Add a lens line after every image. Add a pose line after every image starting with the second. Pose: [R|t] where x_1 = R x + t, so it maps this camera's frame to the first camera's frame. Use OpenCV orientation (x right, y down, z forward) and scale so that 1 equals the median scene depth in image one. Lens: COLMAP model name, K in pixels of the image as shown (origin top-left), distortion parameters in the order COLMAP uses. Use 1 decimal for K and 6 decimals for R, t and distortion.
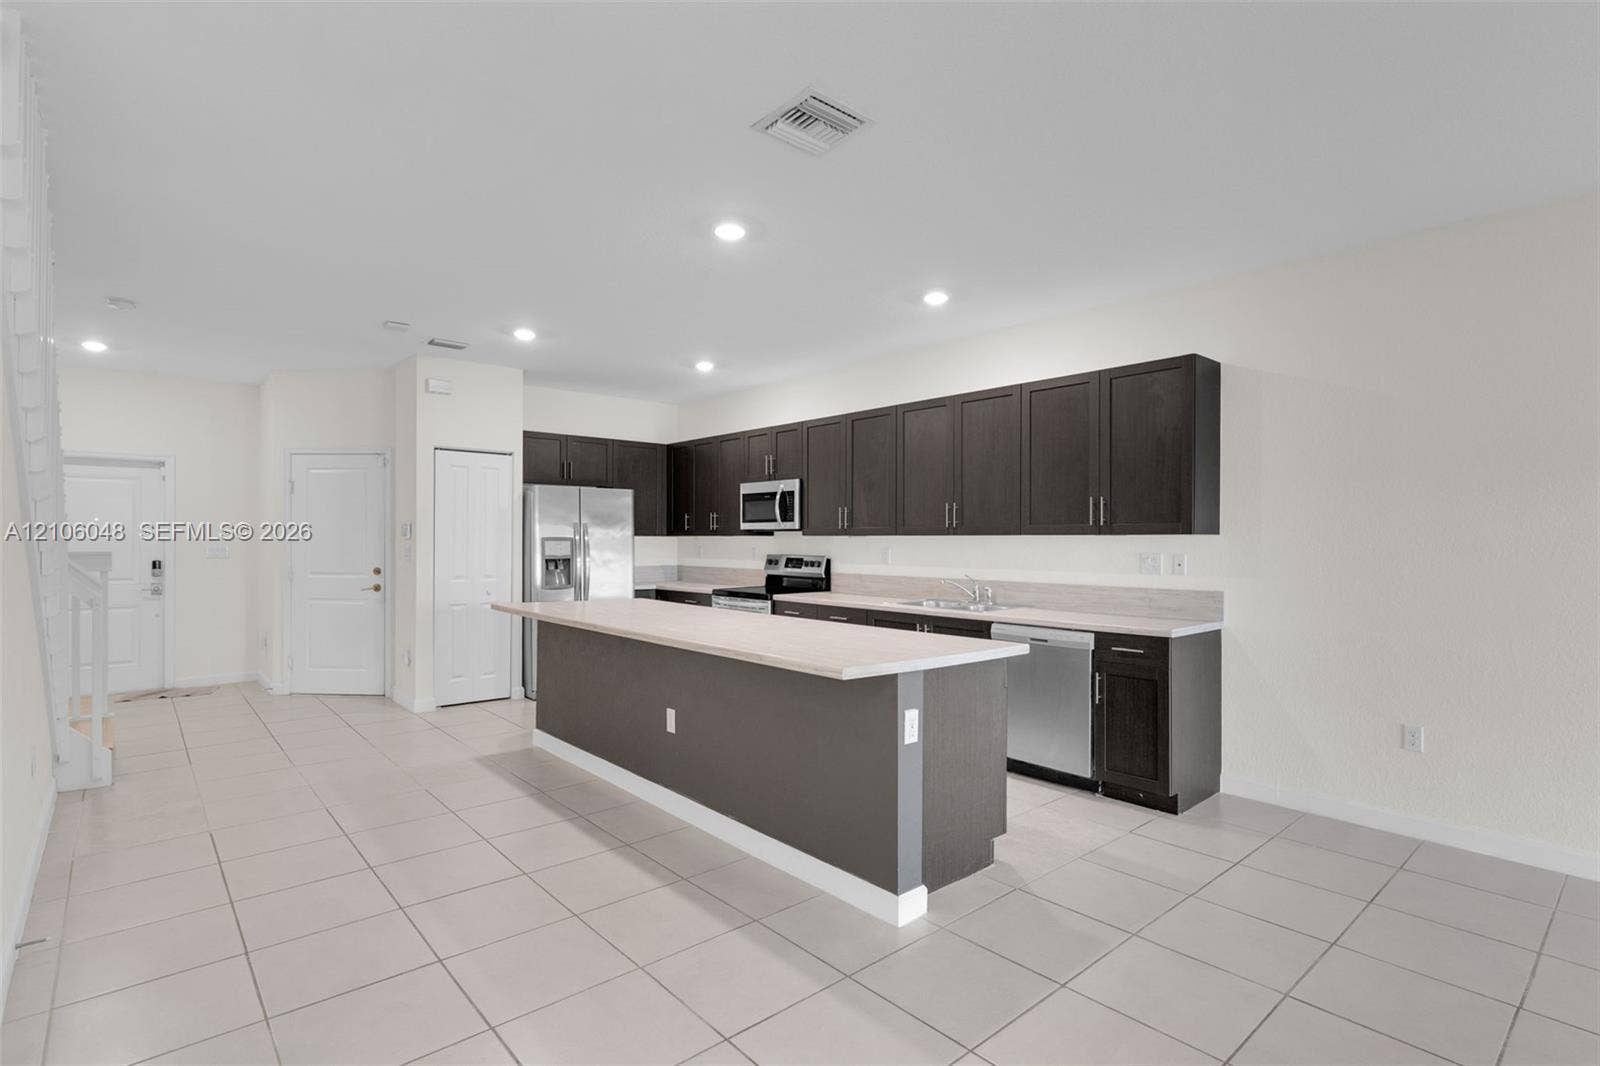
lens RADIAL K [[774.6, 0, 798.7], [0, 774.6, 521.1], [0, 0, 1]] dist [0.003860, 0.000359]
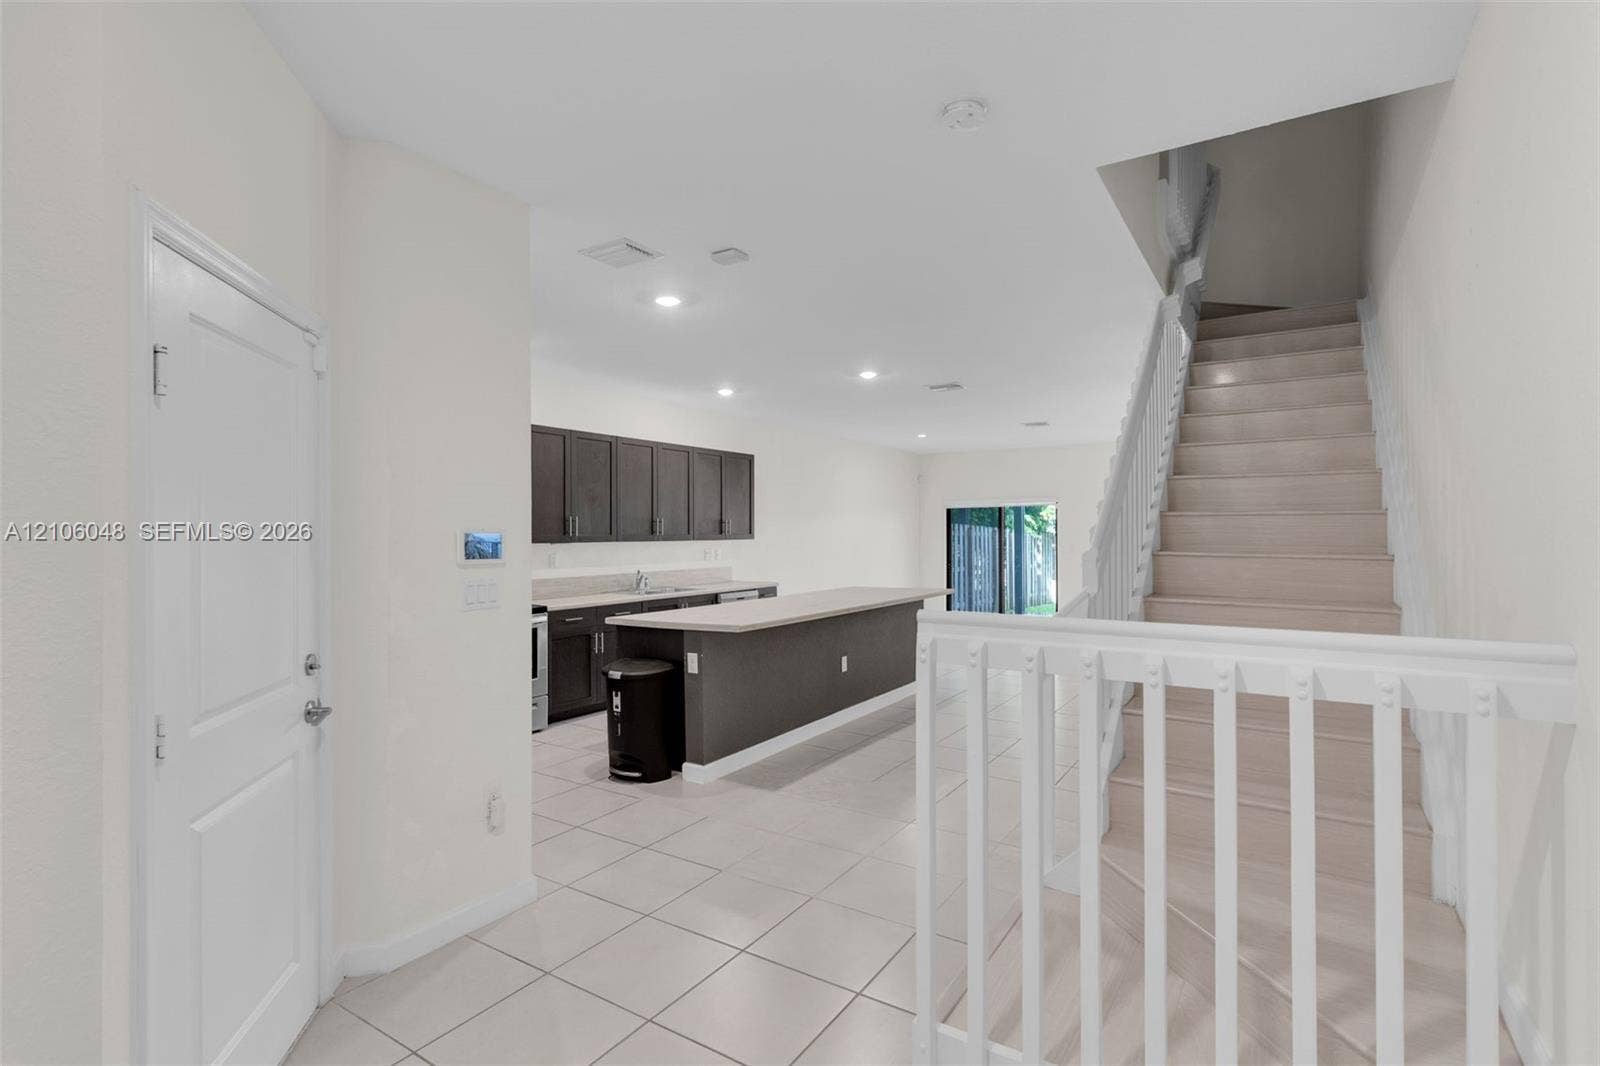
lens RADIAL K [[757.8, 0, 800.0], [0, 757.8, 533.0], [0, 0, 1]] dist [0.000145, 0.000241]
pose [[-0.275643, -0.003375, 0.961254, -1.103321], [-0.019896, 0.999800, -0.002195, 0.001603], [-0.961054, -0.019730, -0.275655, 1.047320]]
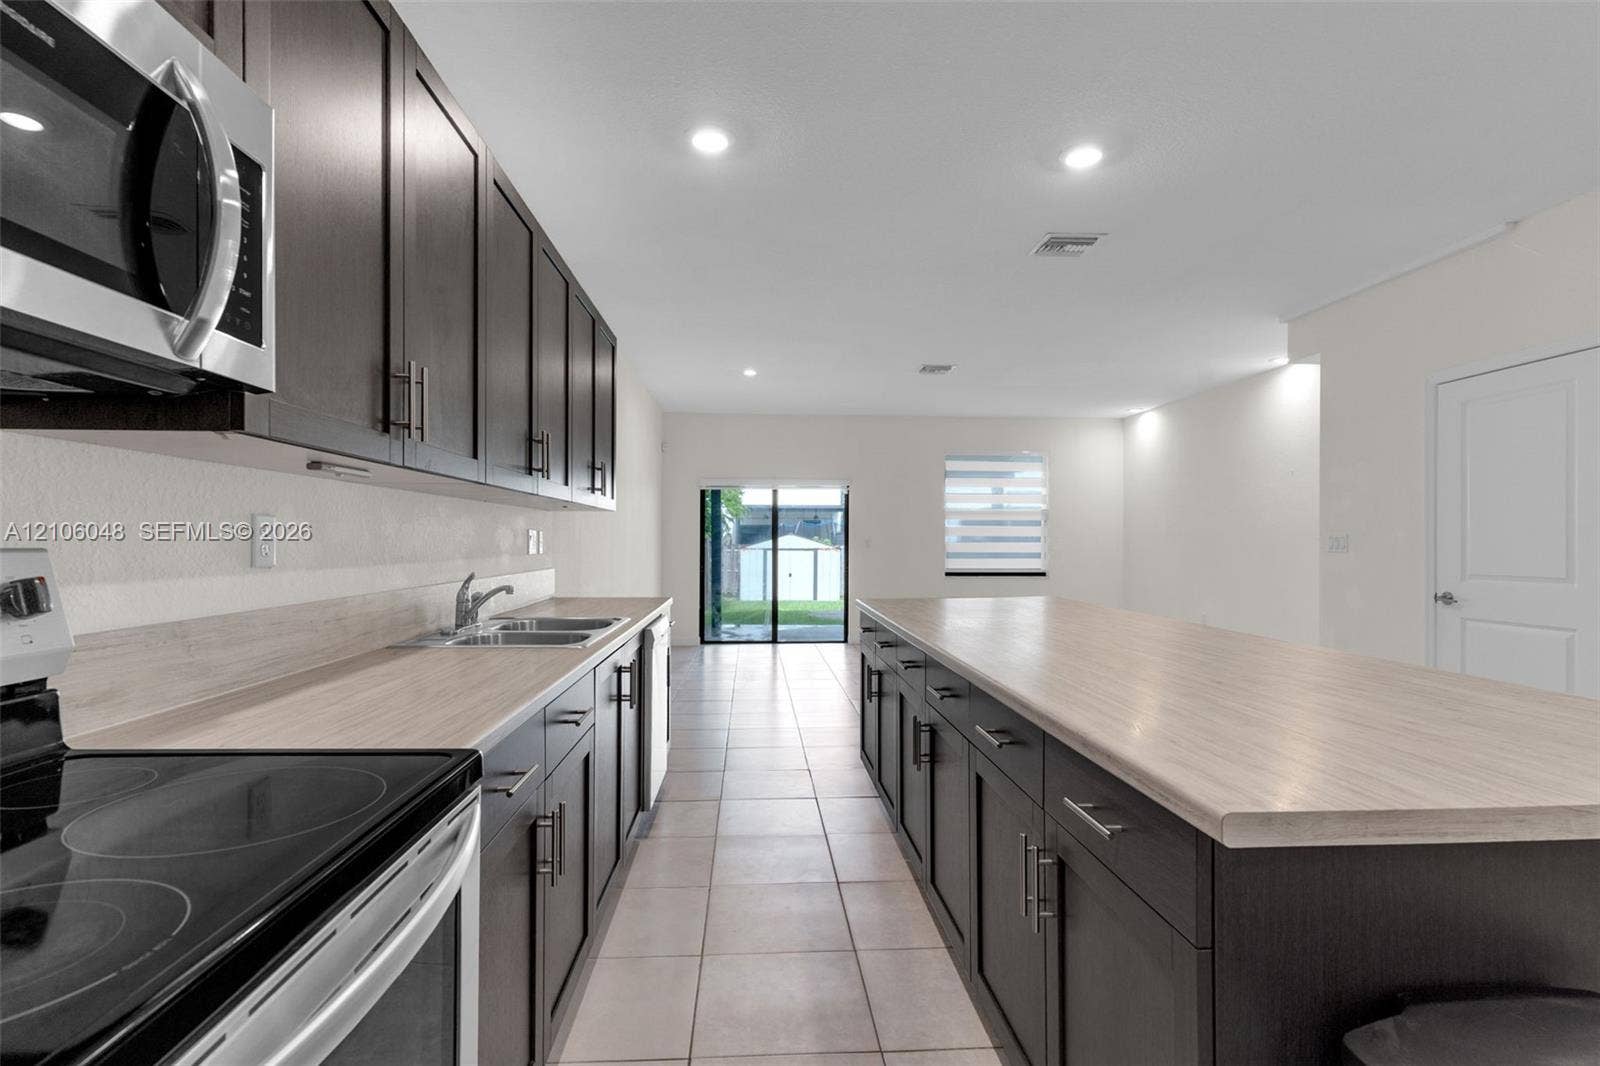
lens RADIAL K [[773.8, 0, 807.4], [0, 773.8, 538.5], [0, 0, 1]] dist [0.000850, -0.000403]
pose [[-0.791733, -0.003626, 0.610857, -0.247638], [-0.020010, 0.999600, -0.020001, 0.050061], [-0.610540, -0.028059, -0.791488, 1.195684]]
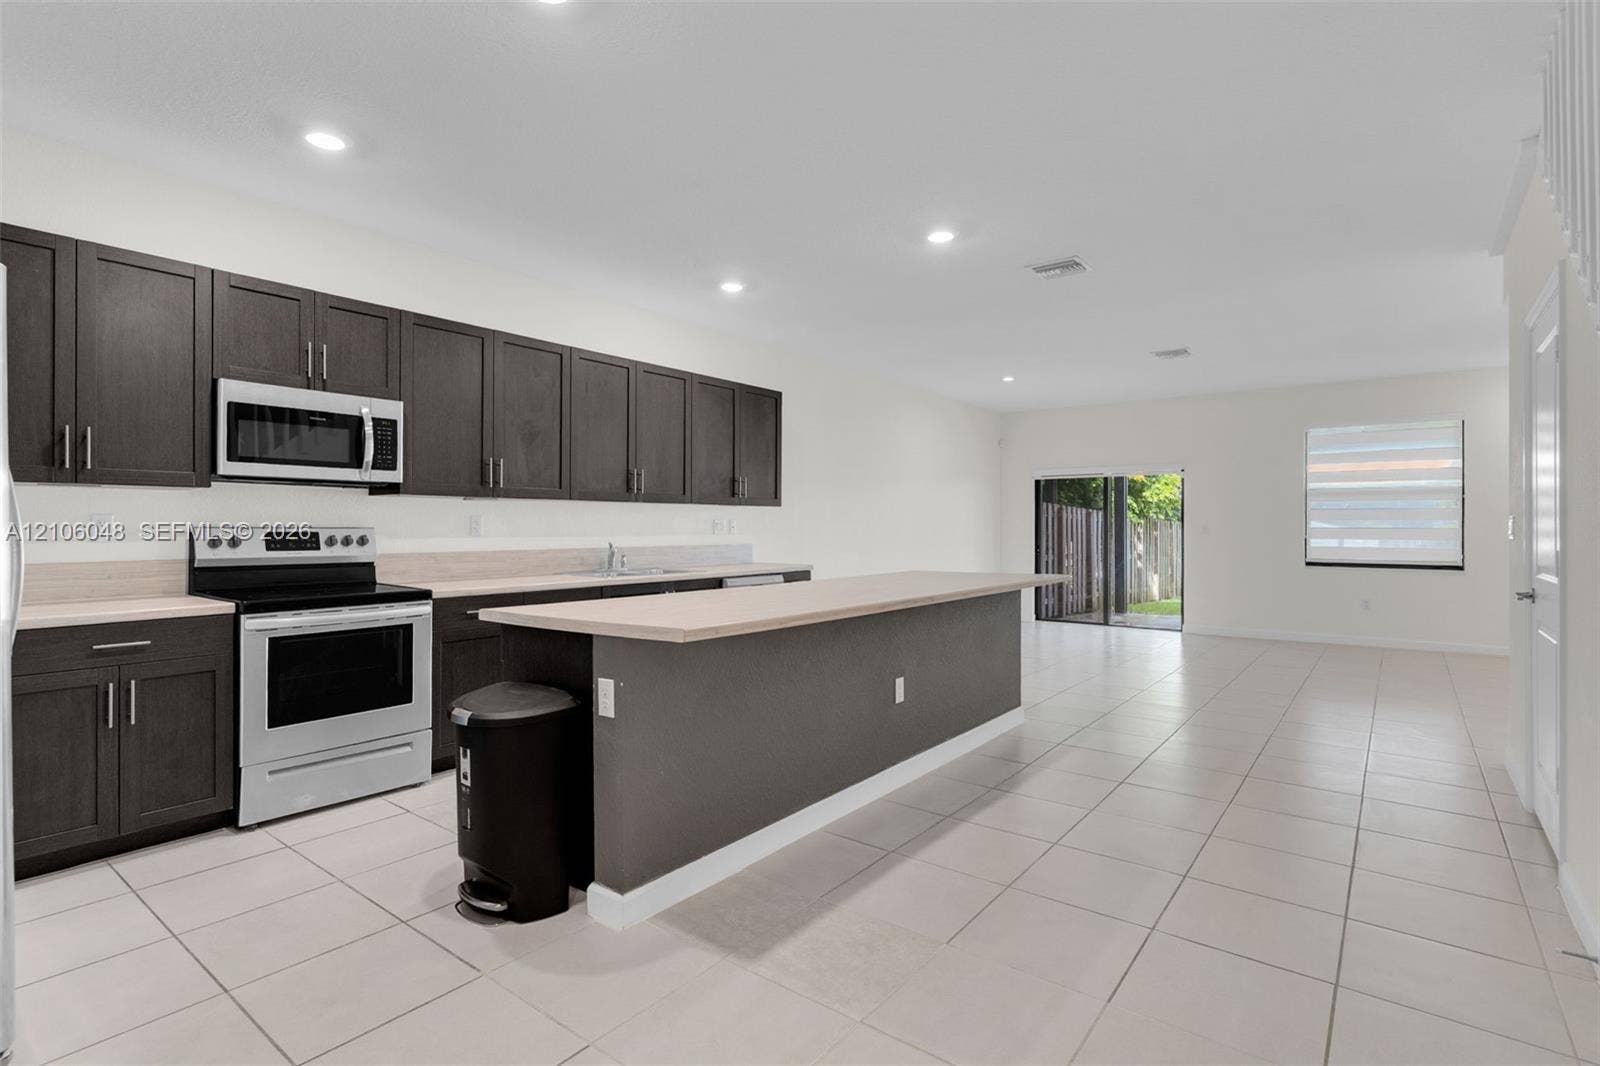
lens RADIAL K [[774.6, 0, 798.7], [0, 774.6, 521.1], [0, 0, 1]] dist [0.003860, 0.000359]
pose [[-0.194104, 0.001463, 0.980980, -0.751203], [-0.026180, 0.999635, -0.006671, 0.040789], [-0.980632, -0.026977, -0.193995, 0.914739]]
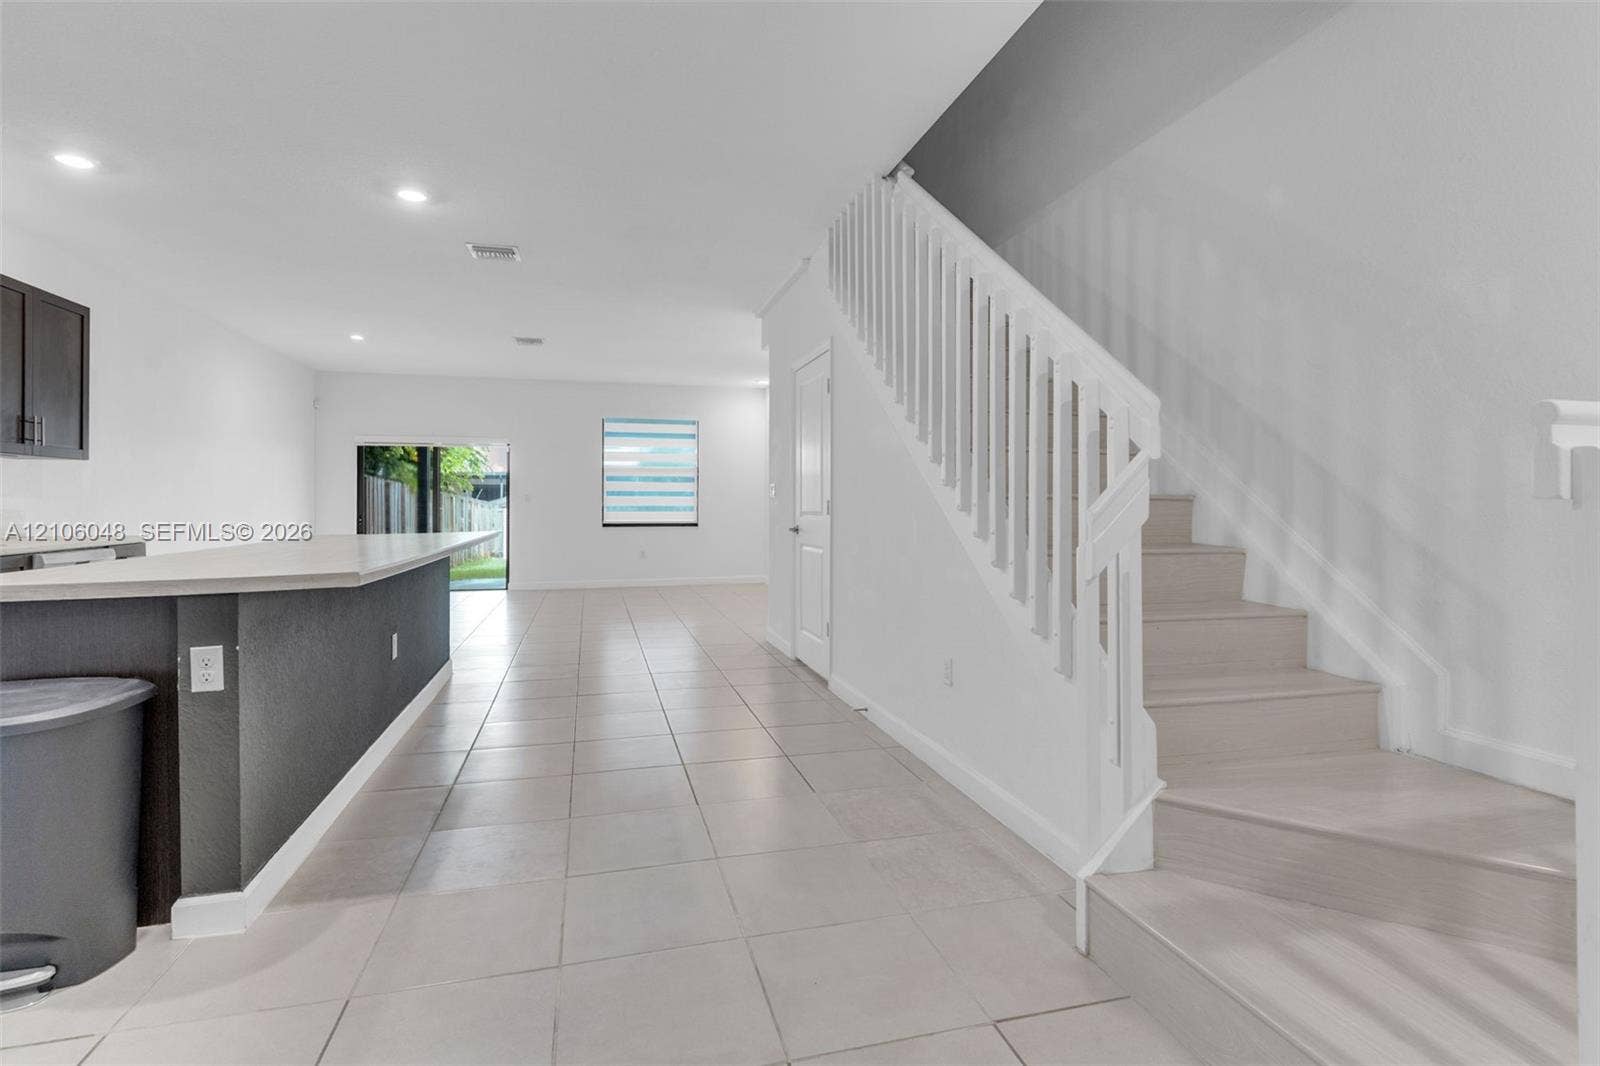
lens RADIAL K [[771.7, 0, 800.6], [0, 771.7, 501.7], [0, 0, 1]] dist [-0.000820, -0.000213]
pose [[-0.899382, -0.003804, 0.437146, -0.713742], [-0.014608, 0.999665, -0.021357, 0.064632], [-0.436919, -0.025594, -0.899137, 1.139099]]
